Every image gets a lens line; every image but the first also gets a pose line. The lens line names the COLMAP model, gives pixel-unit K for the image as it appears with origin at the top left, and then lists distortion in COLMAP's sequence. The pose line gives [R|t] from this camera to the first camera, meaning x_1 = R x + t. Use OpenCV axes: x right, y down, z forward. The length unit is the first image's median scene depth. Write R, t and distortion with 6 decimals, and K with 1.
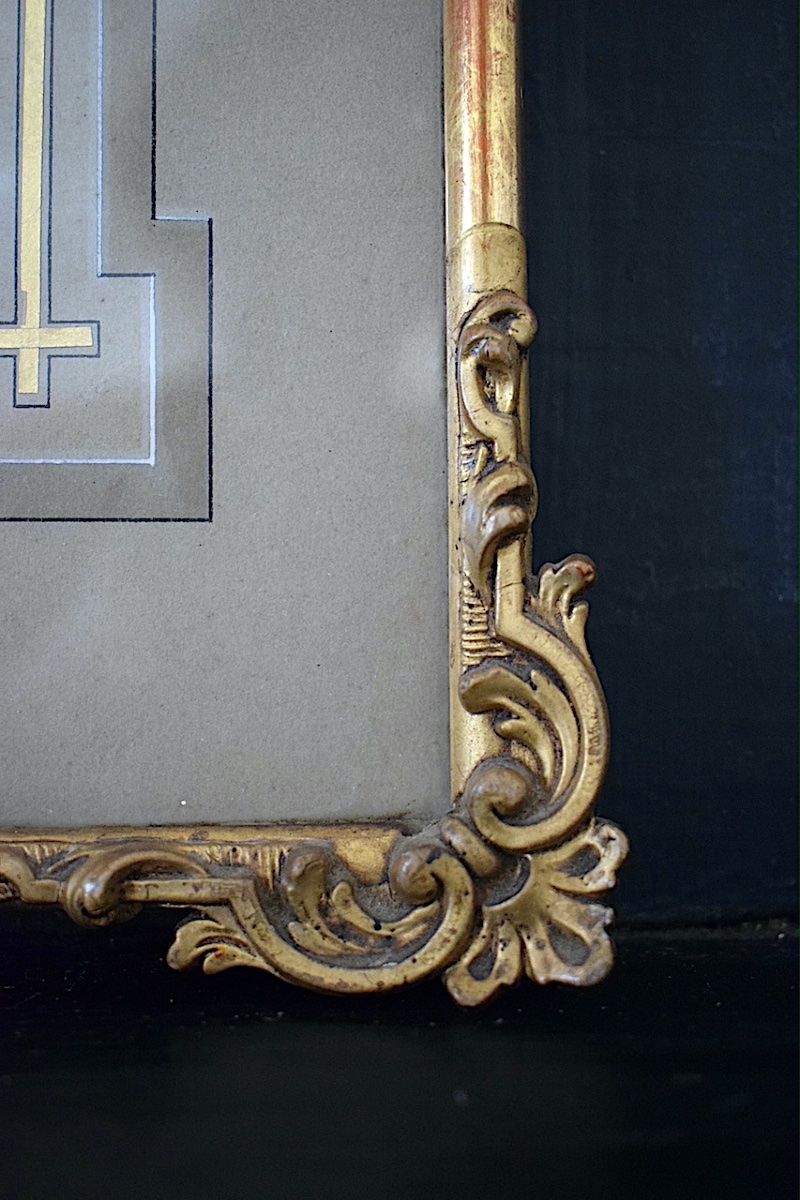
lens RADIAL K [[1584.5, 0, 400.4], [0, 1584.5, 519.6], [0, 0, 1]] dist [-0.019327, -0.016228]
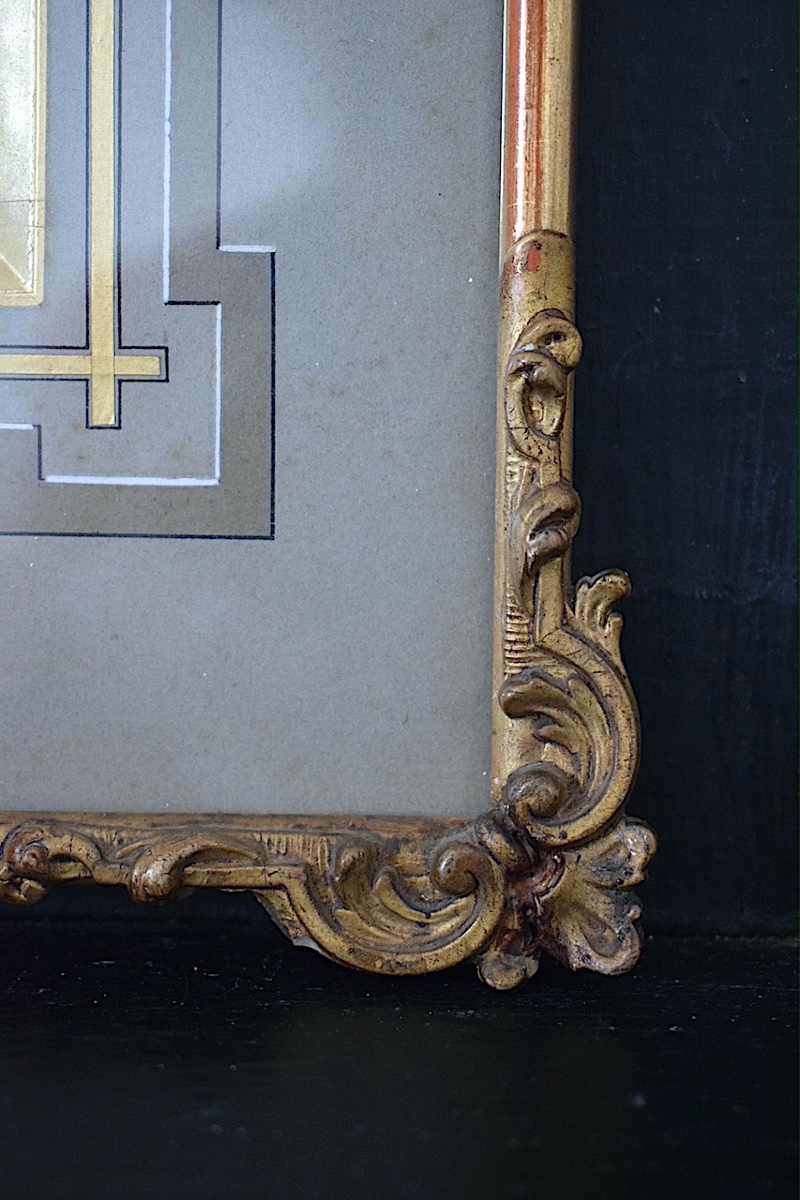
lens RADIAL K [[2065.4, 0, 400.0], [0, 2065.4, 600.0], [0, 0, 1]] dist [0.590881, 0.041953]
pose [[0.999766, 0.017217, -0.013107, -0.013232], [-0.015712, 0.994098, 0.107343, -0.108177], [0.014878, -0.107112, 0.994136, -0.400796]]
